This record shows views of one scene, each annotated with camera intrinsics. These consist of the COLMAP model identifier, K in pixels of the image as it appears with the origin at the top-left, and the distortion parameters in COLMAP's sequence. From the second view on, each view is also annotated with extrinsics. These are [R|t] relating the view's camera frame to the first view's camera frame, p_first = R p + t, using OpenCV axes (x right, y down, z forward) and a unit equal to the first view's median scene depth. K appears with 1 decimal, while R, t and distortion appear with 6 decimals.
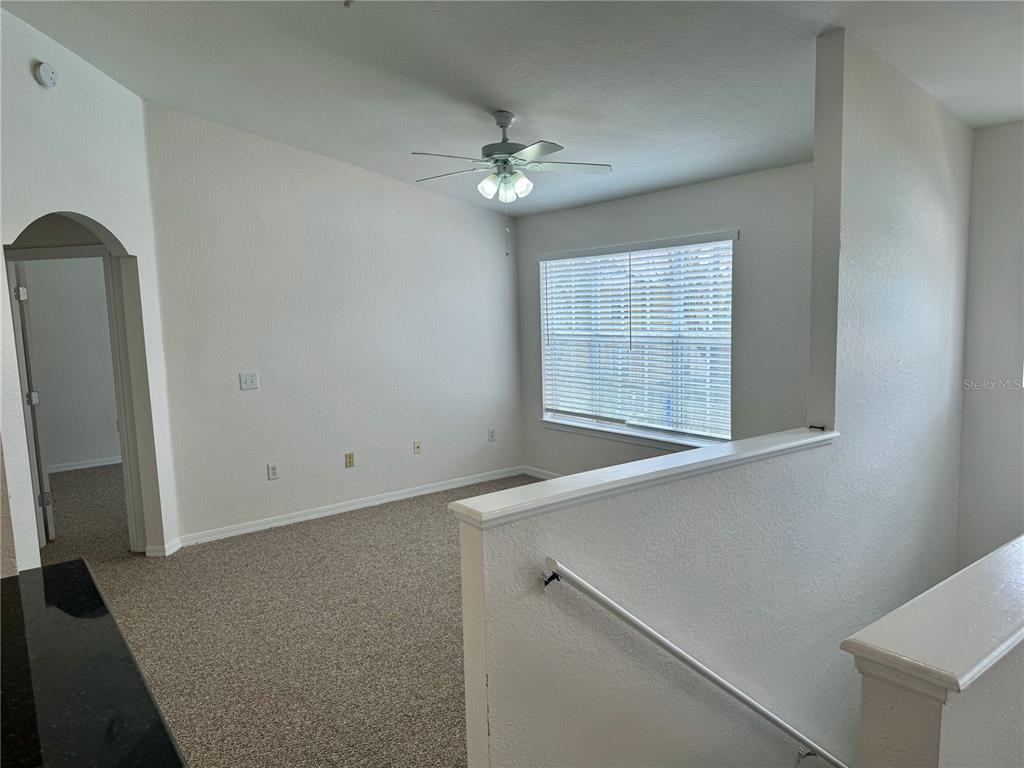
lens RADIAL K [[689.3, 0, 532.1], [0, 689.3, 387.5], [0, 0, 1]] dist [0.003531, -0.061541]
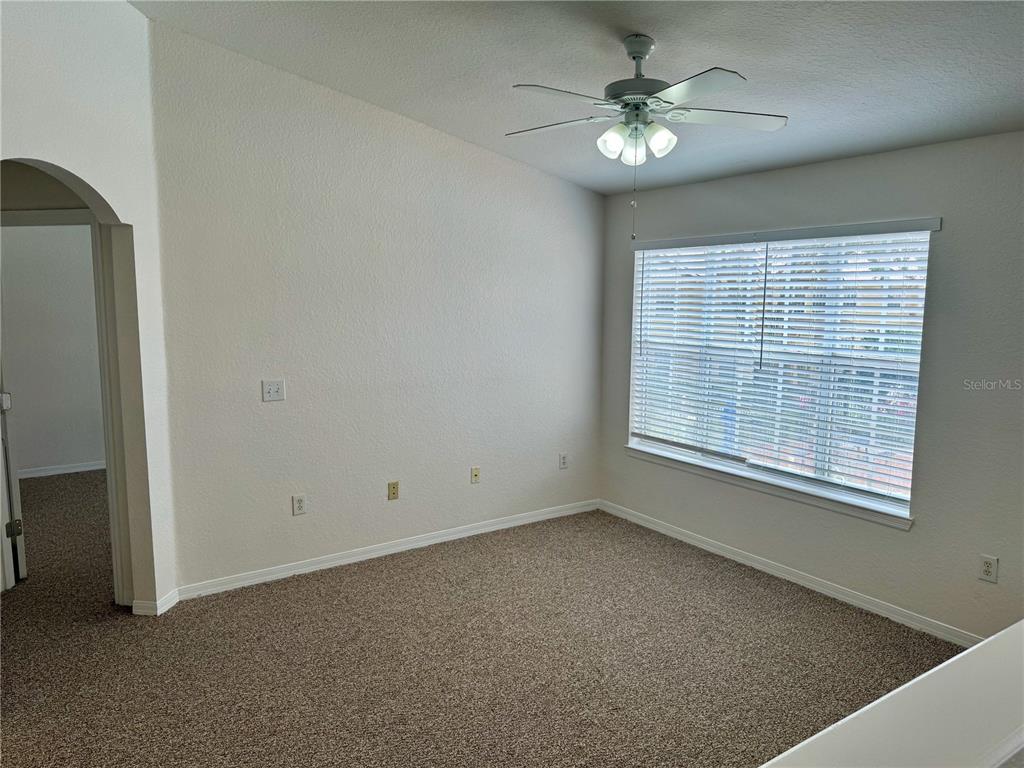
lens RADIAL K [[702.5, 0, 519.6], [0, 702.5, 382.4], [0, 0, 1]] dist [0.004783, -0.048601]
pose [[0.997048, 0.043759, -0.063096, -0.079829], [-0.043507, 0.999039, 0.005373, -0.034671], [0.063271, -0.002612, 0.997993, 0.214596]]
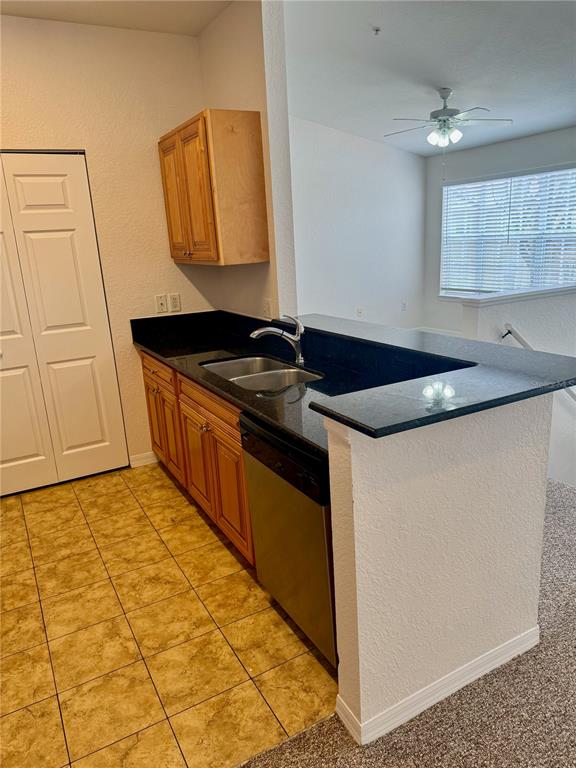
lens RADIAL K [[526.9, 0, 288.0], [0, 526.9, 384.0], [0, 0, 1]] dist [0.004783, -0.048601]
pose [[0.984220, 0.024907, -0.175187, -0.134450], [0.003501, 0.987109, 0.160013, 0.068288], [0.176915, -0.158101, 0.971445, -0.290871]]
